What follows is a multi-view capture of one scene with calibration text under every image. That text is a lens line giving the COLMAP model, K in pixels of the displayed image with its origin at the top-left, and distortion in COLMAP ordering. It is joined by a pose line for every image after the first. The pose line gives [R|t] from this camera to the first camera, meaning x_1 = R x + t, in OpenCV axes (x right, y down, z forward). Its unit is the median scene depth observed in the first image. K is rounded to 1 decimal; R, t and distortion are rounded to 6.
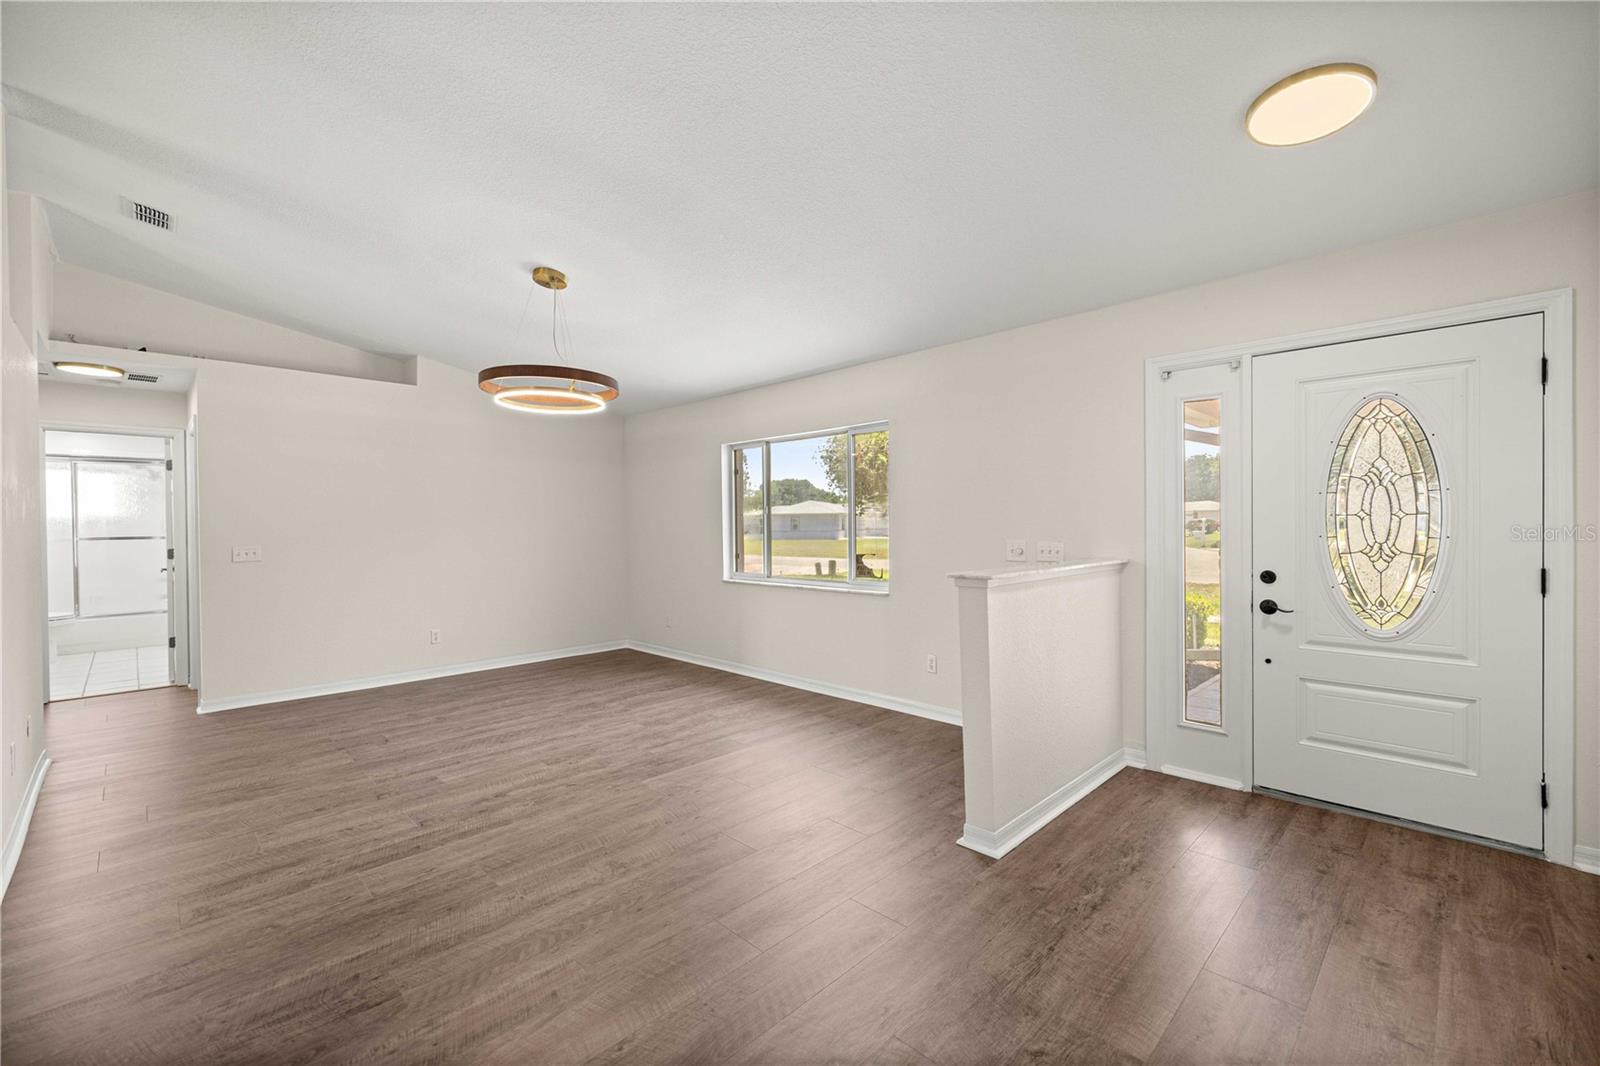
lens RADIAL K [[672.8, 0, 802.2], [0, 672.8, 527.4], [0, 0, 1]] dist [-0.002723, -0.000324]
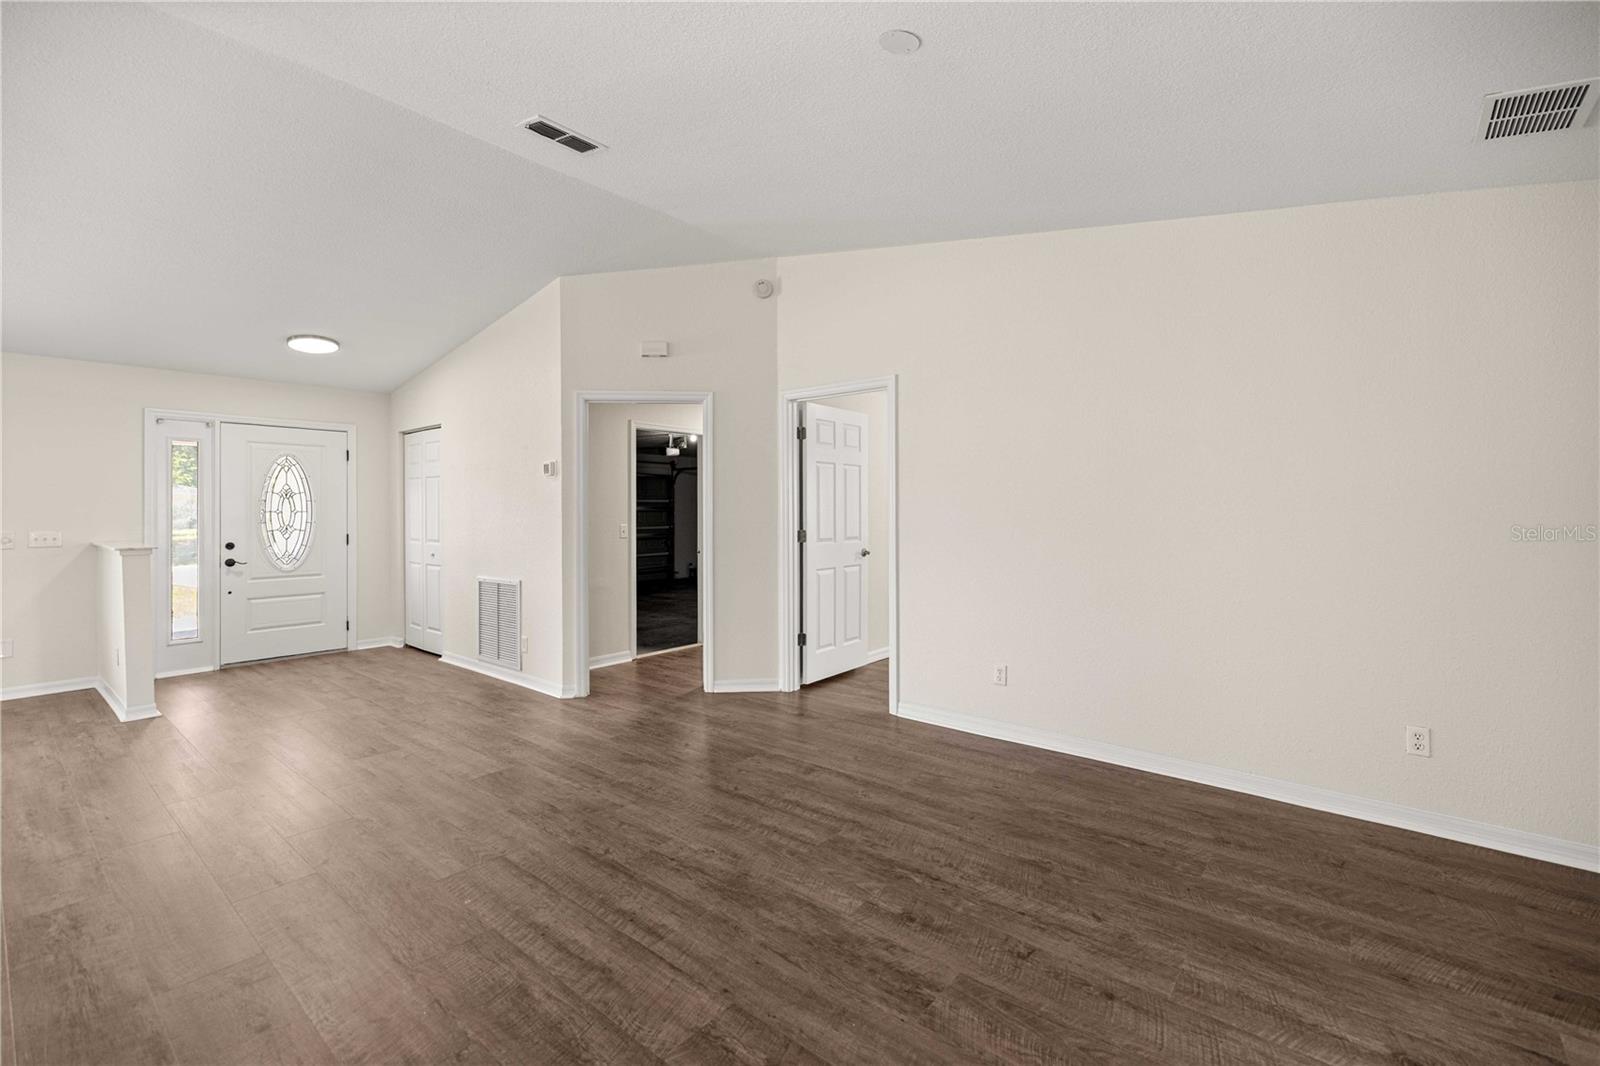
lens RADIAL K [[672.8, 0, 802.2], [0, 672.8, 527.4], [0, 0, 1]] dist [-0.002723, -0.000324]
pose [[-0.071125, -0.014102, 0.997368, -1.222836], [0.008160, 0.999858, 0.014720, 0.009982], [-0.997434, 0.009186, -0.070999, -0.408732]]
